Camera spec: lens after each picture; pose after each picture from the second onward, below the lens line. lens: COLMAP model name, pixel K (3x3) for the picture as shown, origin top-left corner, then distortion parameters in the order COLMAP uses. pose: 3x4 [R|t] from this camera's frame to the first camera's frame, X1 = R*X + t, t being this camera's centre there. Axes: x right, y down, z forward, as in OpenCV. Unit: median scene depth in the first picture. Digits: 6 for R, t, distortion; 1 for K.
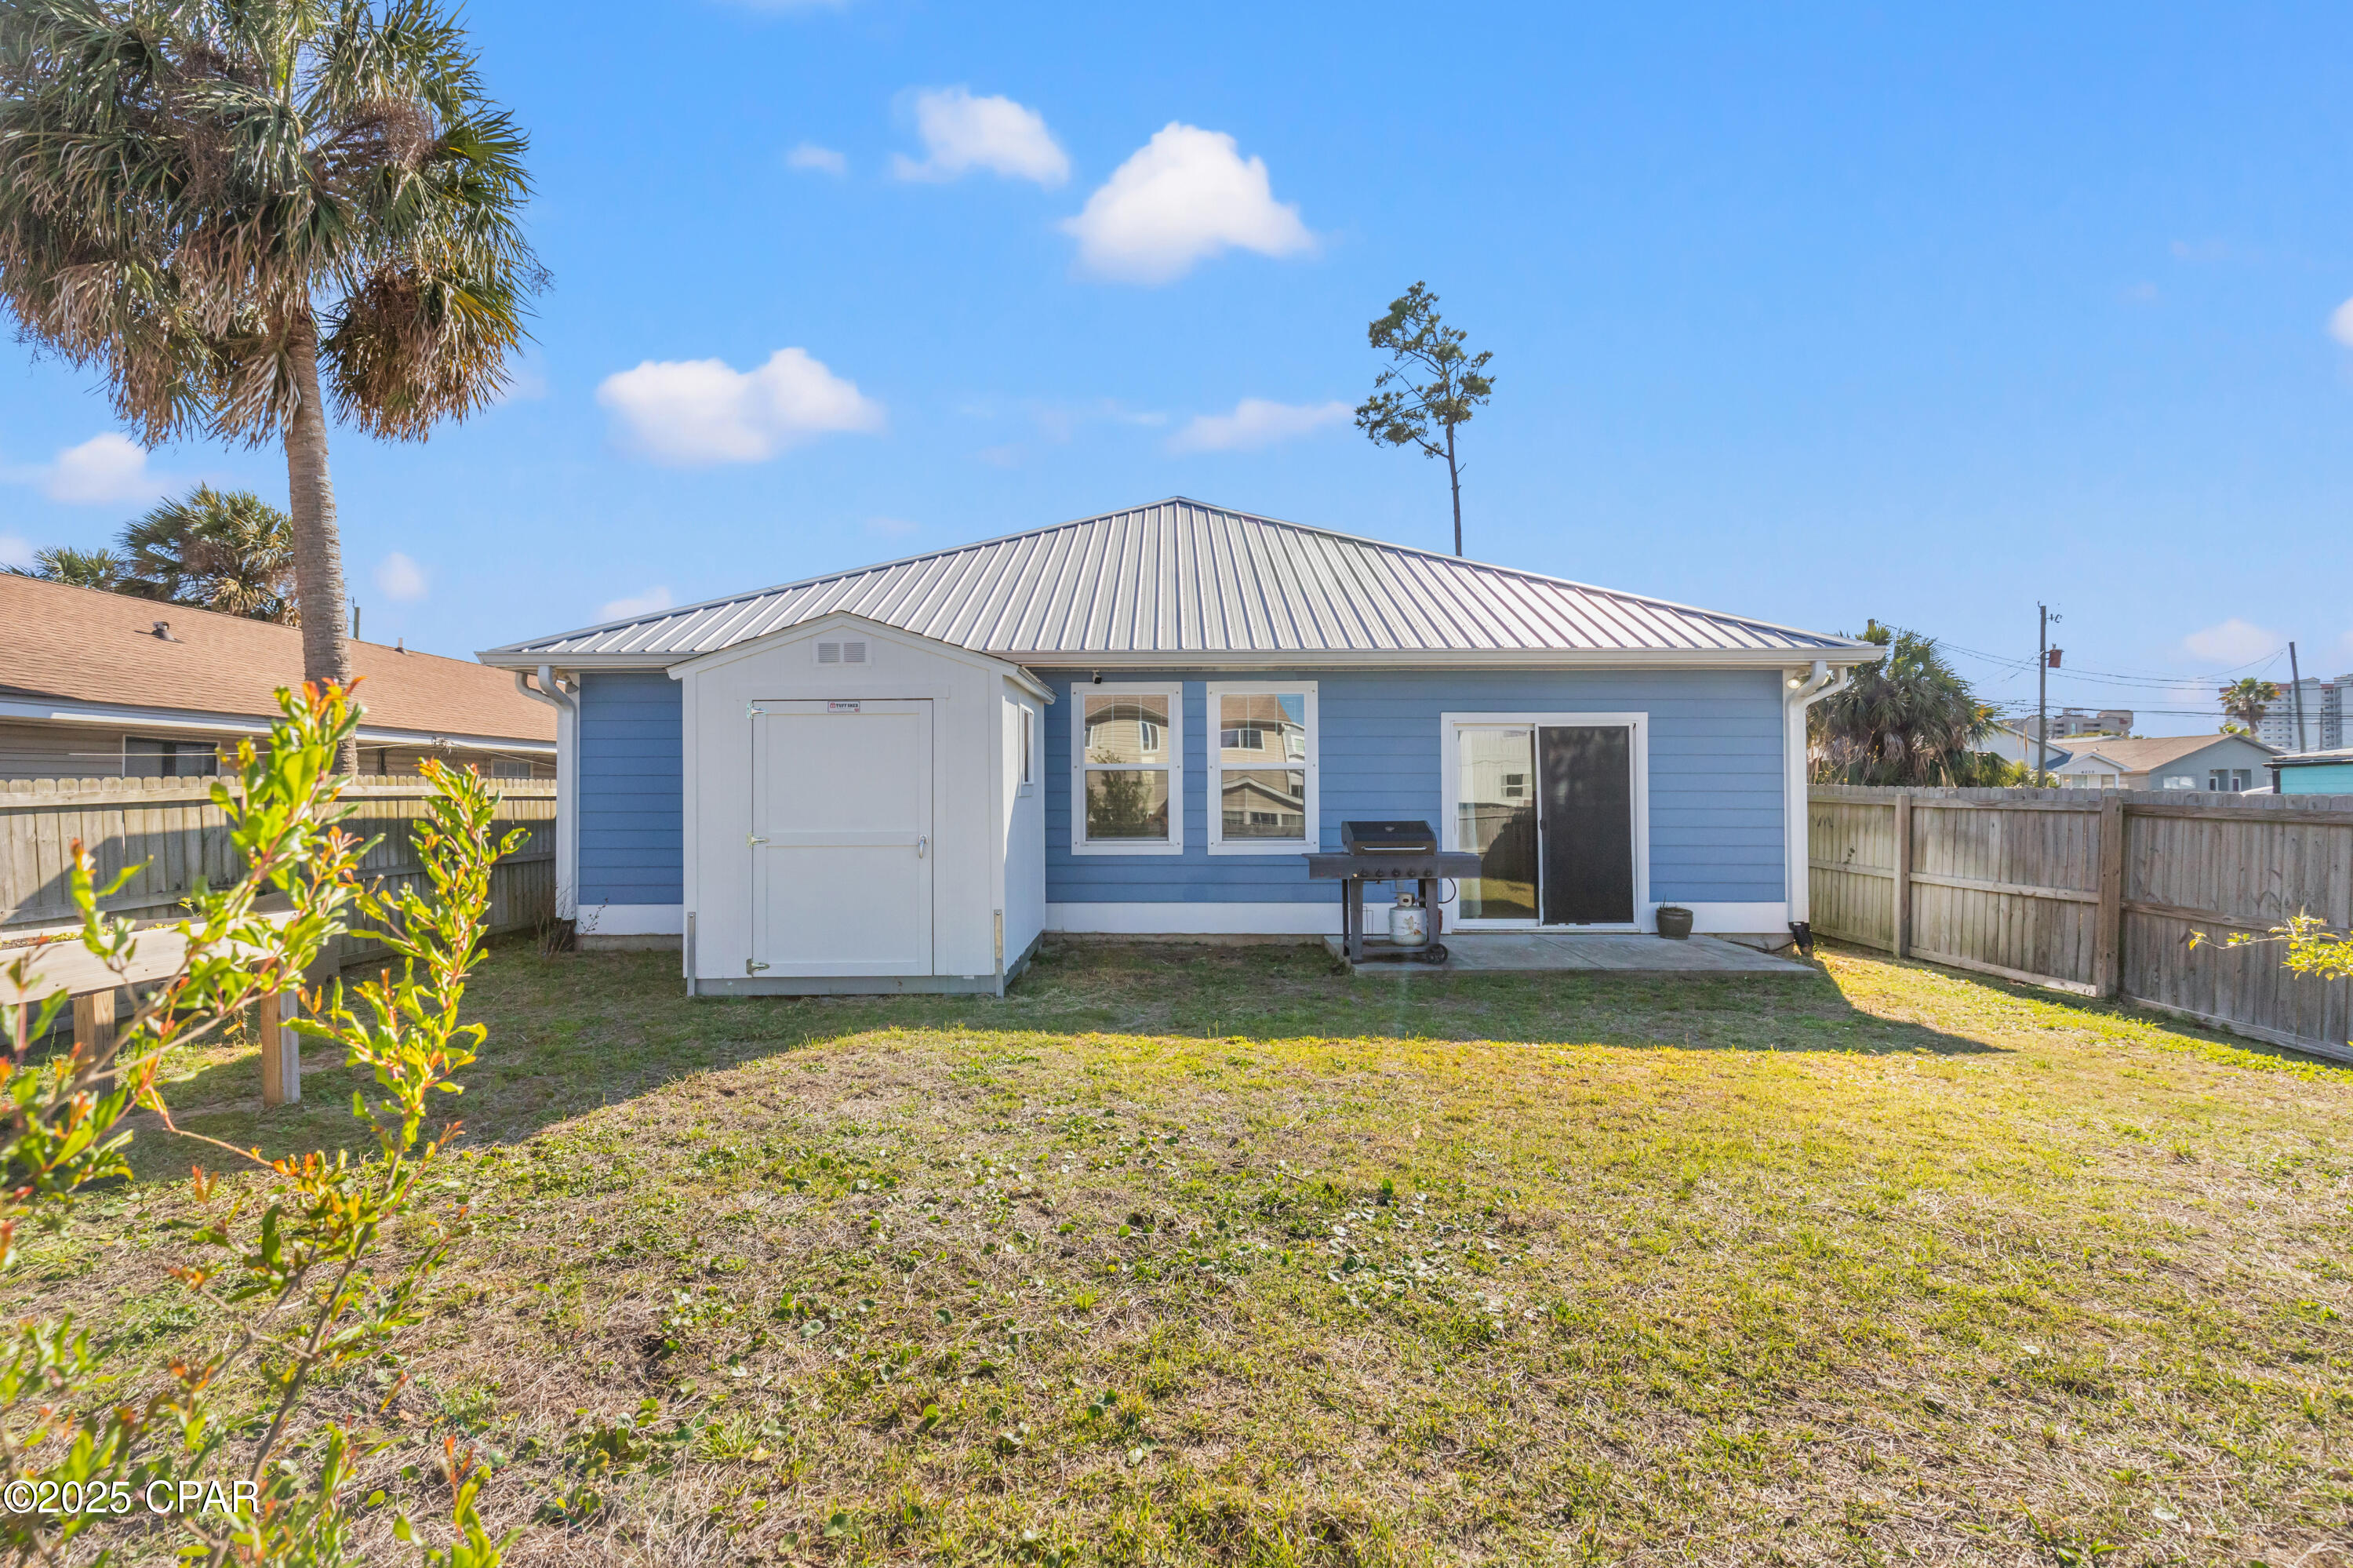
lens RADIAL K [[1075.6, 0, 1164.7], [0, 1075.6, 799.9], [0, 0, 1]] dist [0.006200, -0.000328]
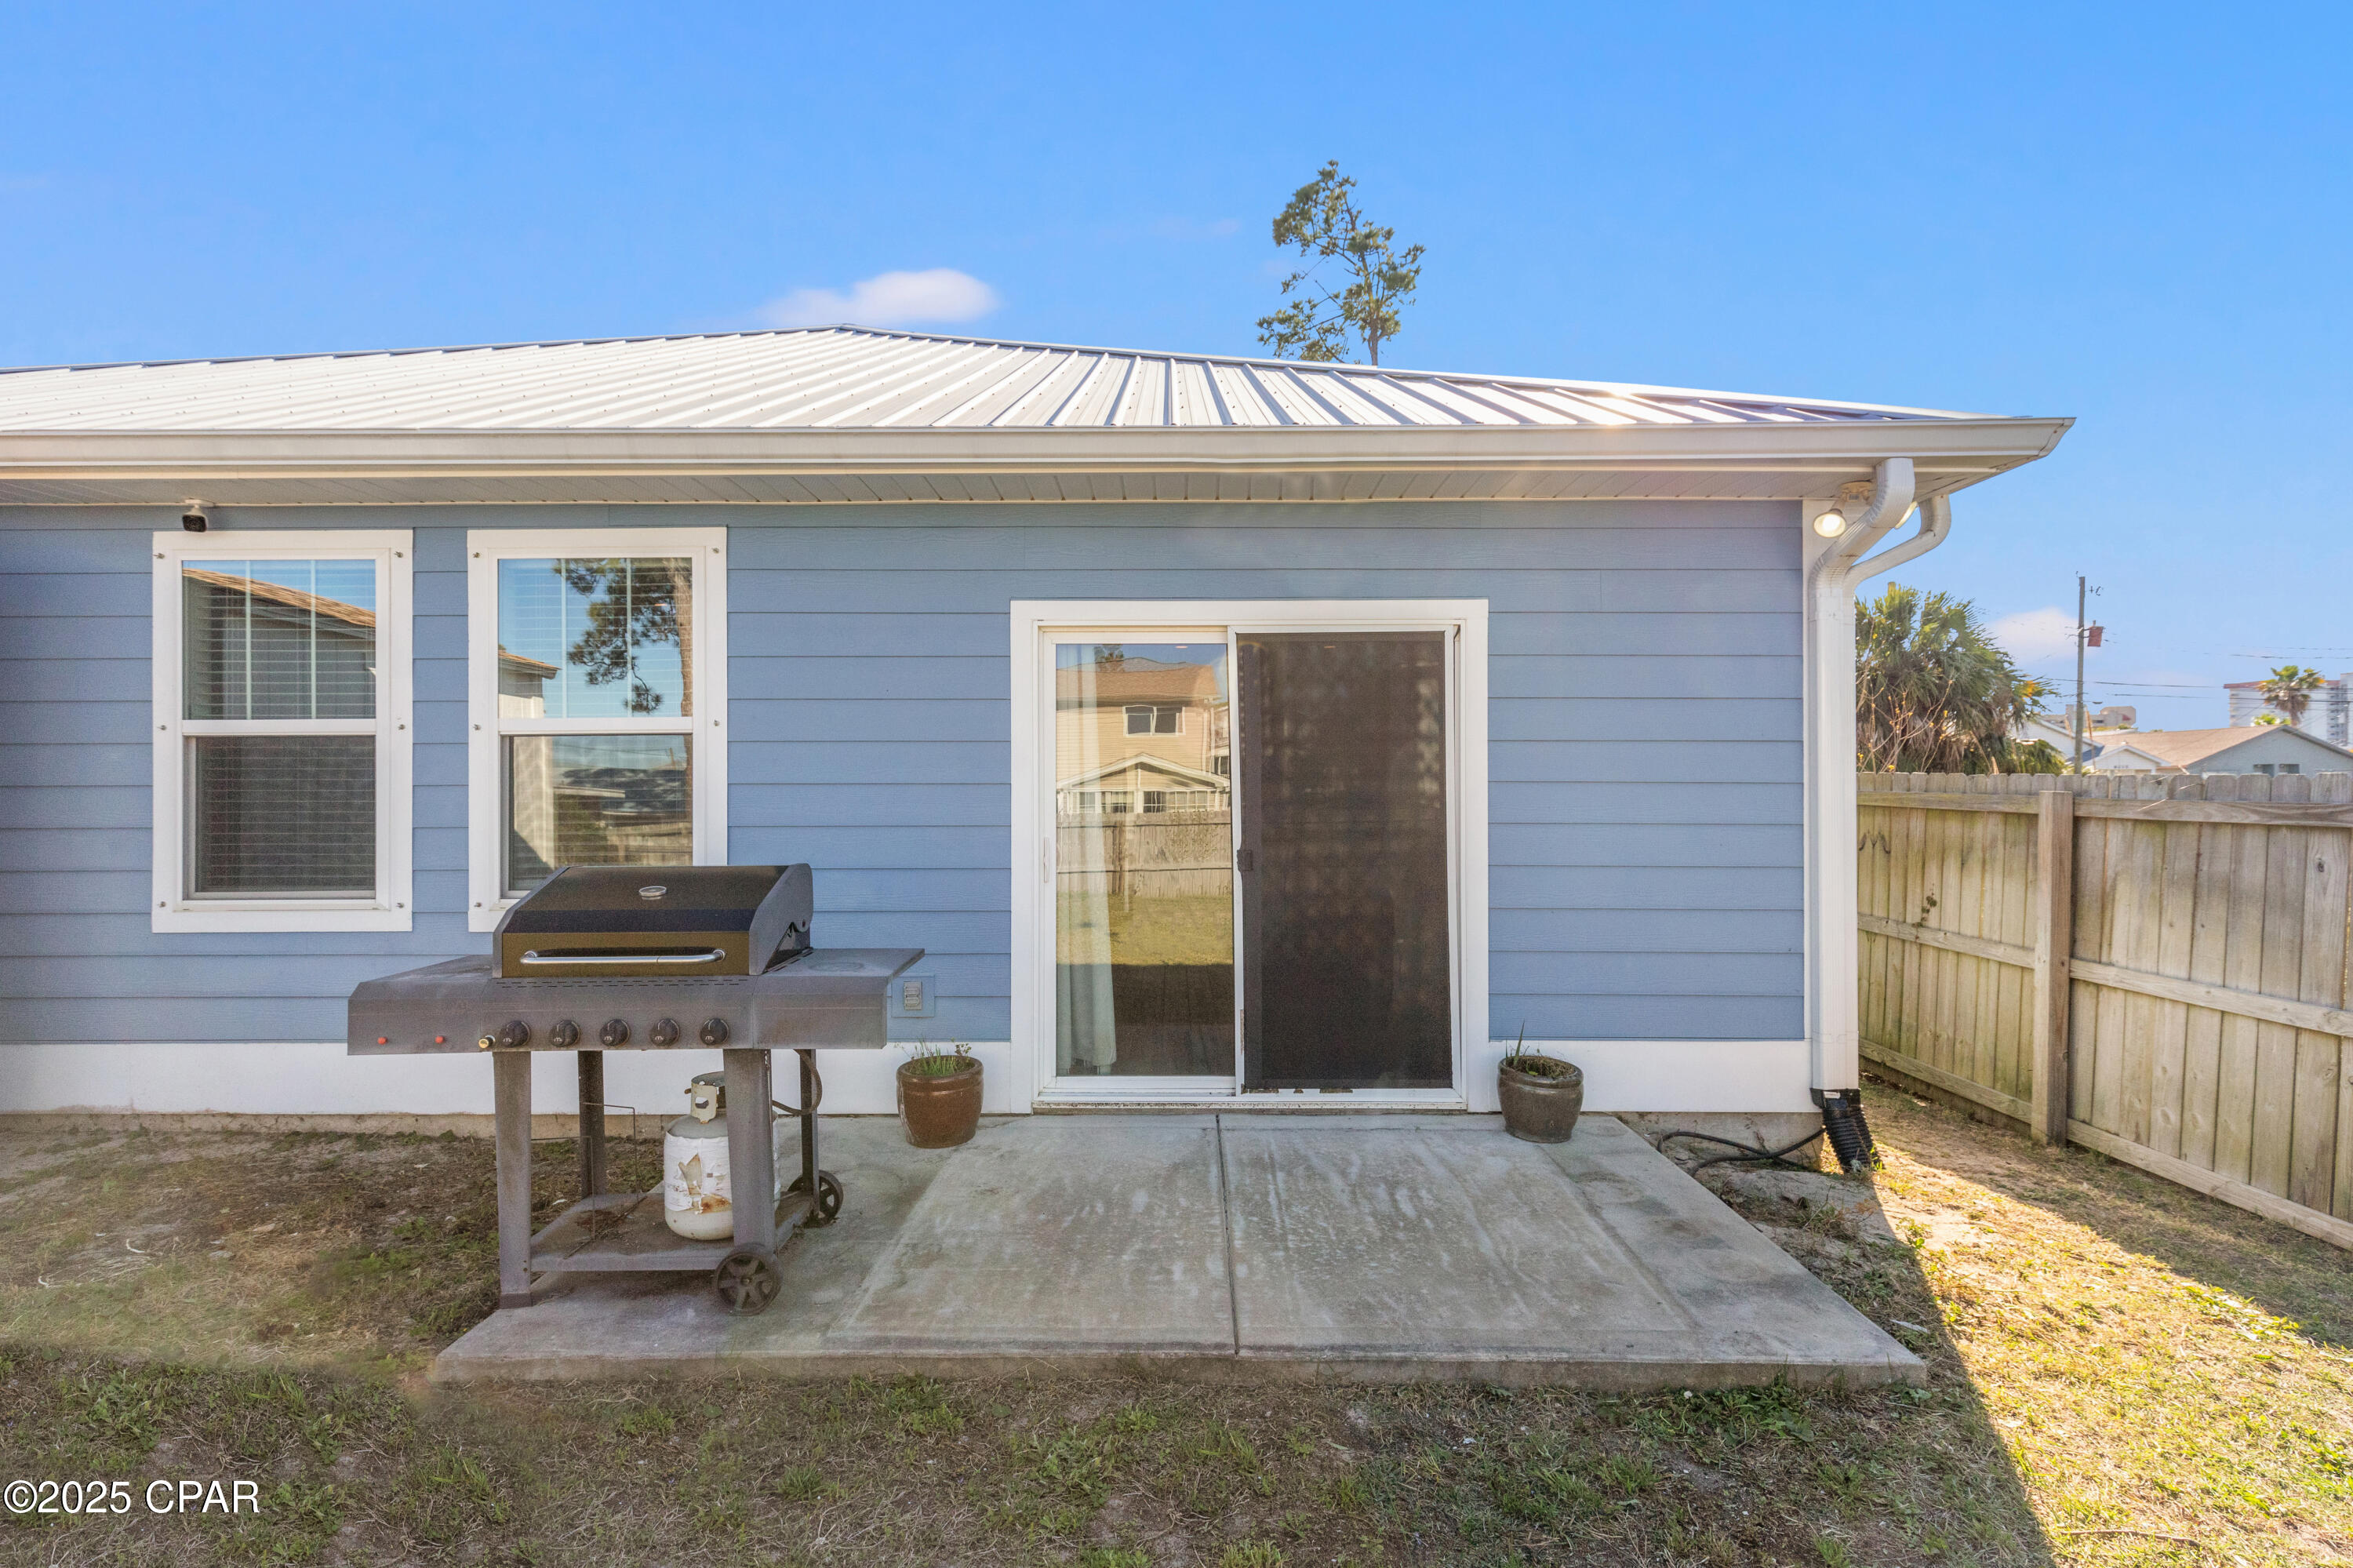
lens RADIAL K [[1059.7, 0, 1166.0], [0, 1059.7, 782.7], [0, 0, 1]] dist [-0.000271, -0.000370]
pose [[0.999972, -0.000474, -0.007508, 0.323837], [0.000370, 0.999903, -0.013917, -0.002430], [0.007514, 0.013914, 0.999875, 0.572281]]
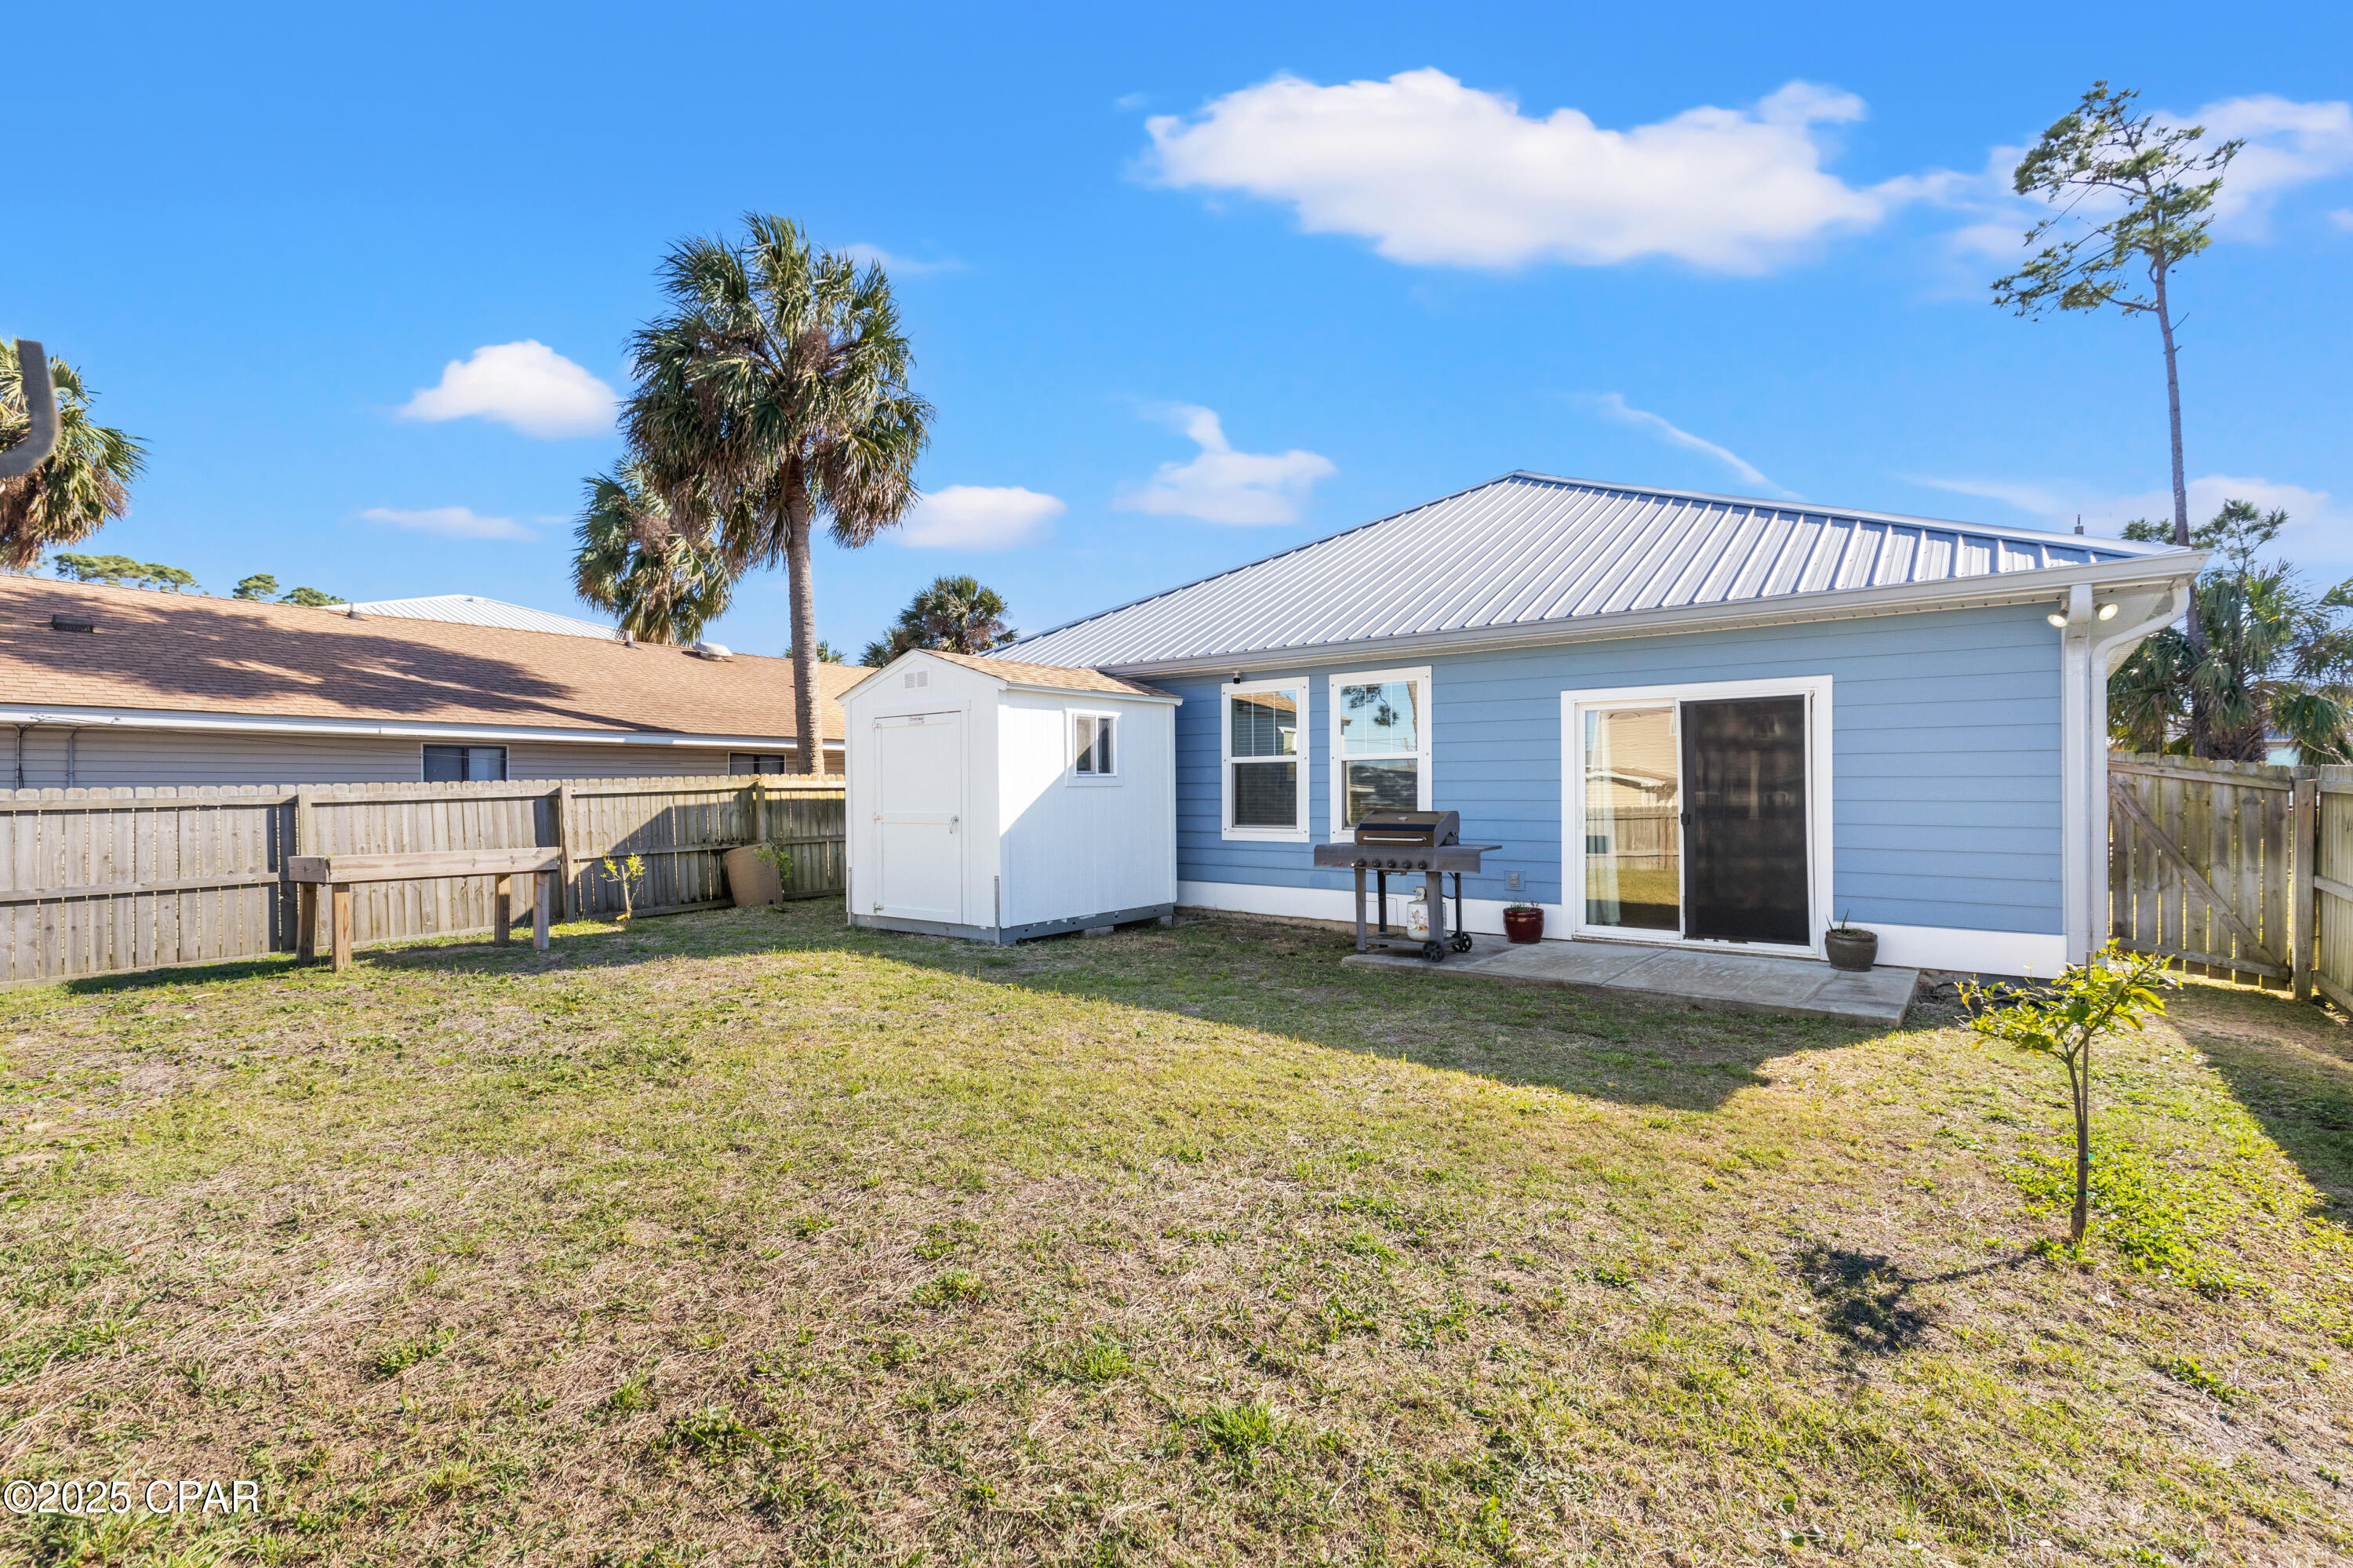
lens RADIAL K [[1066.9, 0, 1166.9], [0, 1066.9, 818.9], [0, 0, 1]] dist [0.005202, 0.000171]
pose [[0.787225, 0.015531, -0.616470, 0.545230], [-0.002798, 0.999762, 0.021614, 0.006091], [0.616660, -0.015290, 0.787081, 0.101187]]
